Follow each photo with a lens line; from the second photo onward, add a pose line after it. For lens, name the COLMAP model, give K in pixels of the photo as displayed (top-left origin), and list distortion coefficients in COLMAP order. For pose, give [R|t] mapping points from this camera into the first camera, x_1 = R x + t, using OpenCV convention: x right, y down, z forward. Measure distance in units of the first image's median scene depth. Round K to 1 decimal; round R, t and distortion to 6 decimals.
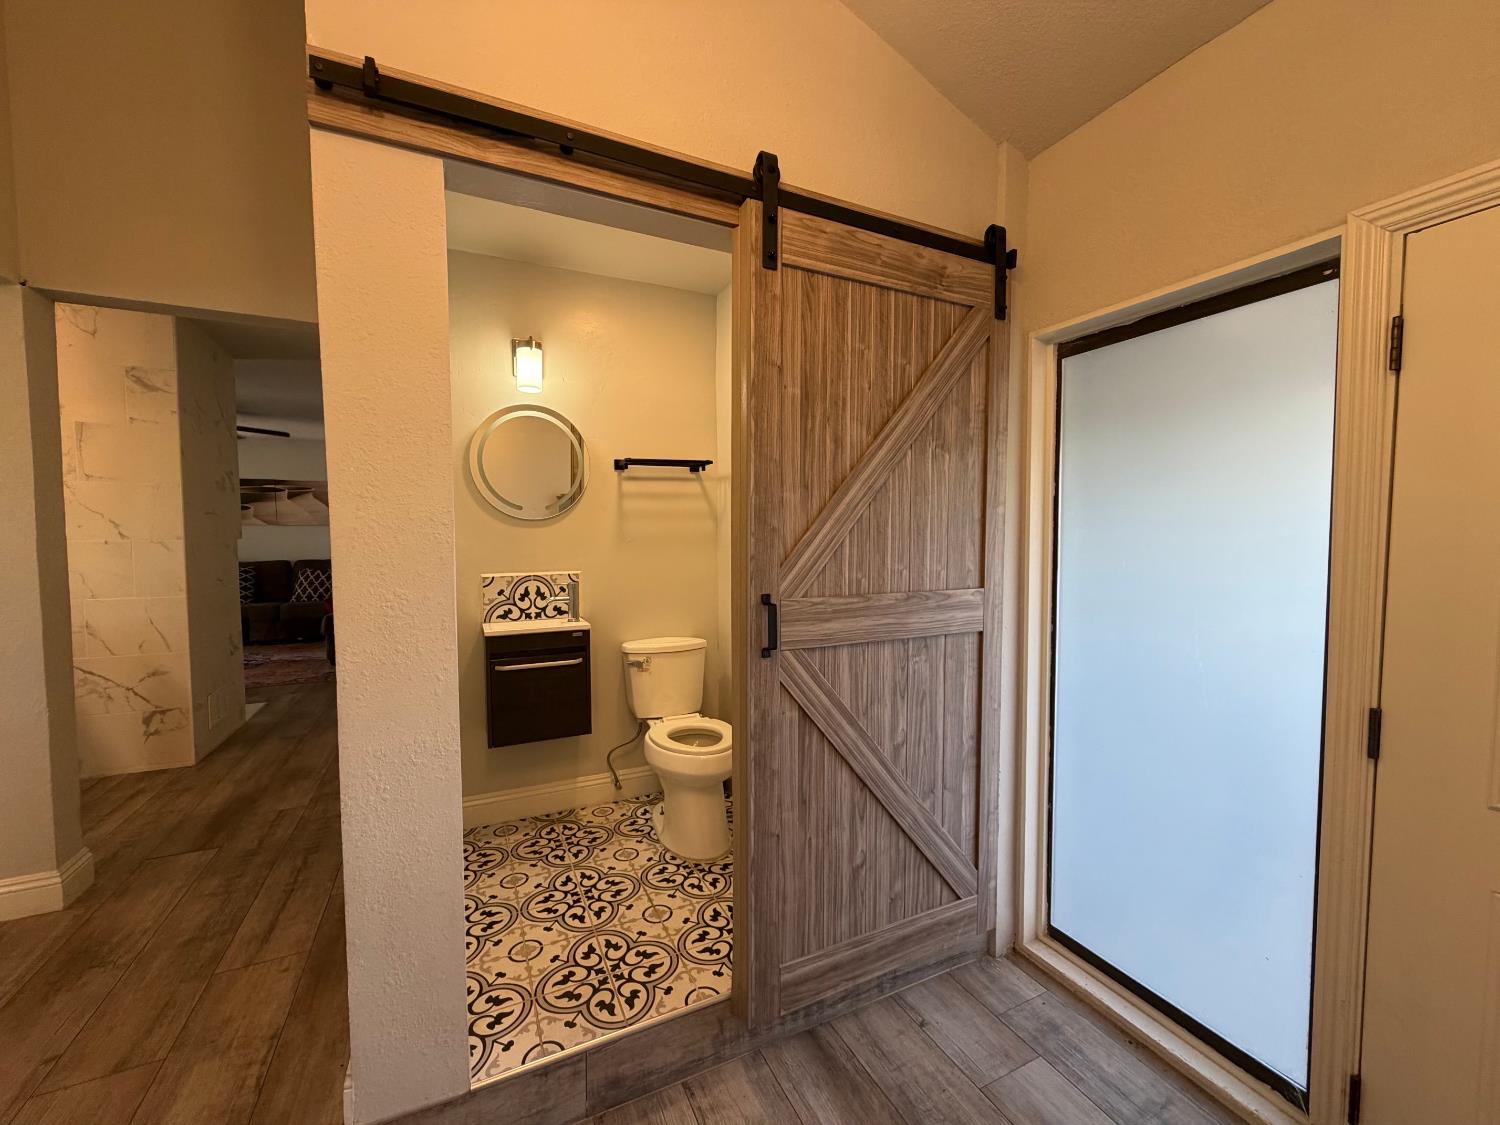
lens RADIAL K [[599.3, 0, 742.6], [0, 599.3, 563.3], [0, 0, 1]] dist [-0.001253, 0.000788]
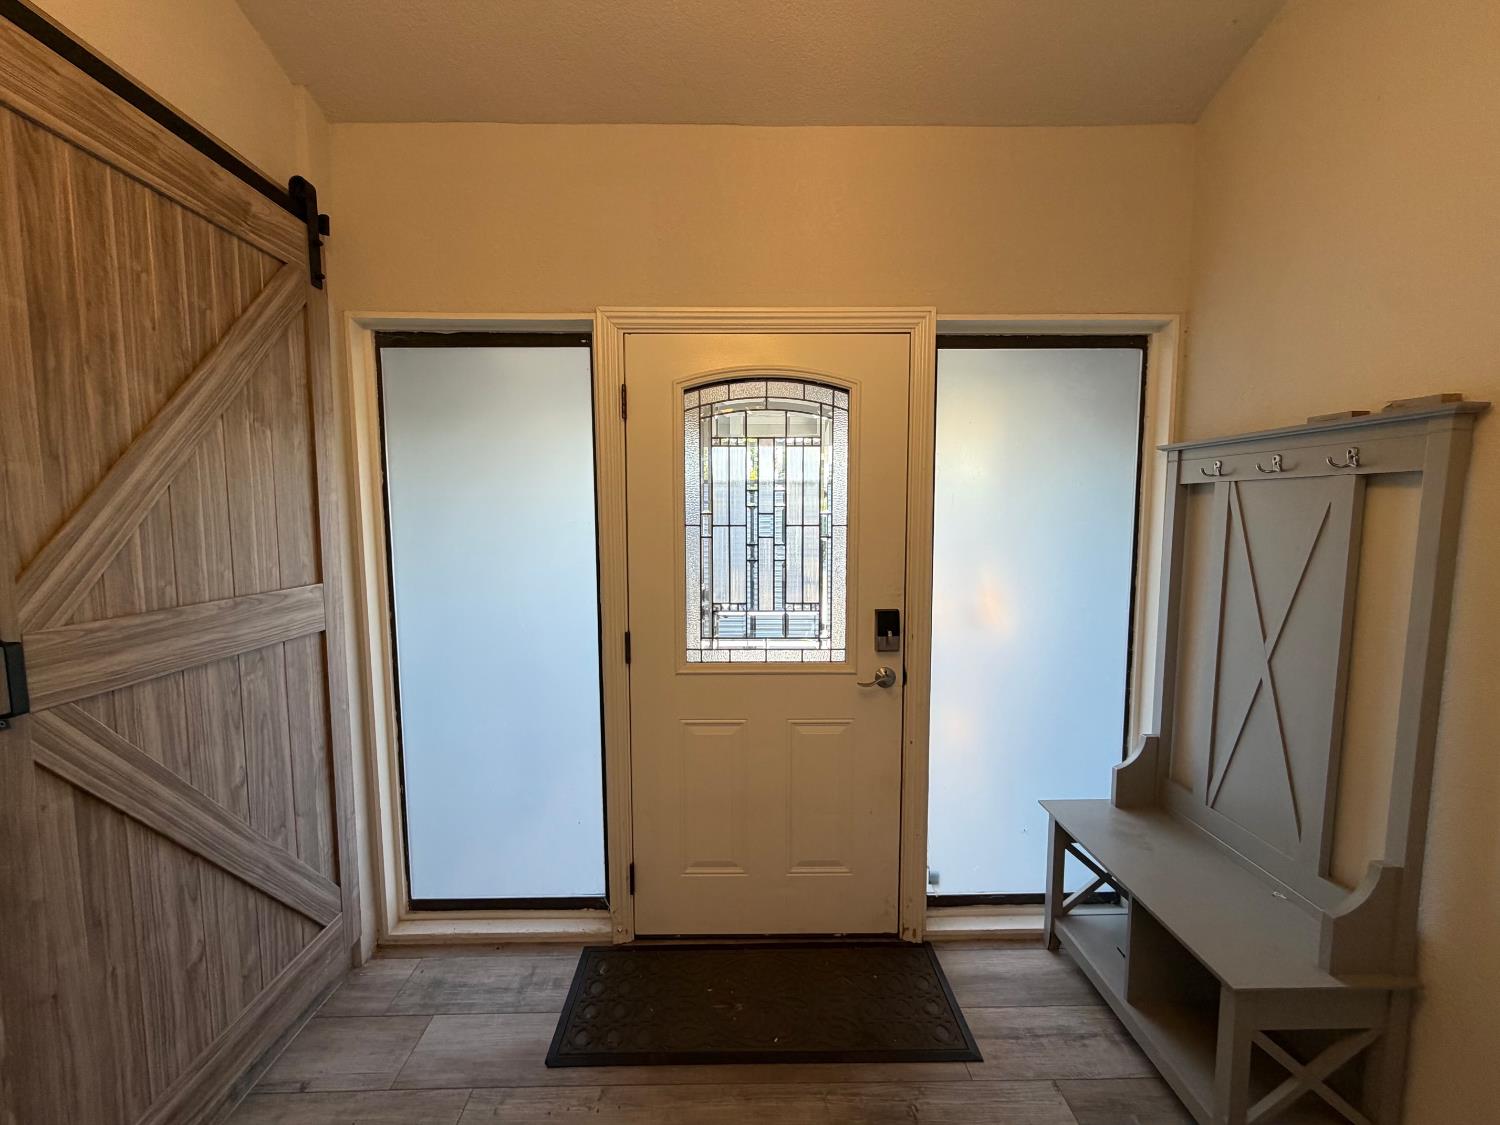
lens RADIAL K [[599.3, 0, 742.6], [0, 599.3, 563.3], [0, 0, 1]] dist [-0.001253, 0.000788]
pose [[0.418829, -0.074173, 0.905031, -0.164218], [0.047331, 0.997087, 0.059813, -0.013801], [-0.906831, 0.017785, 0.421119, 0.038588]]
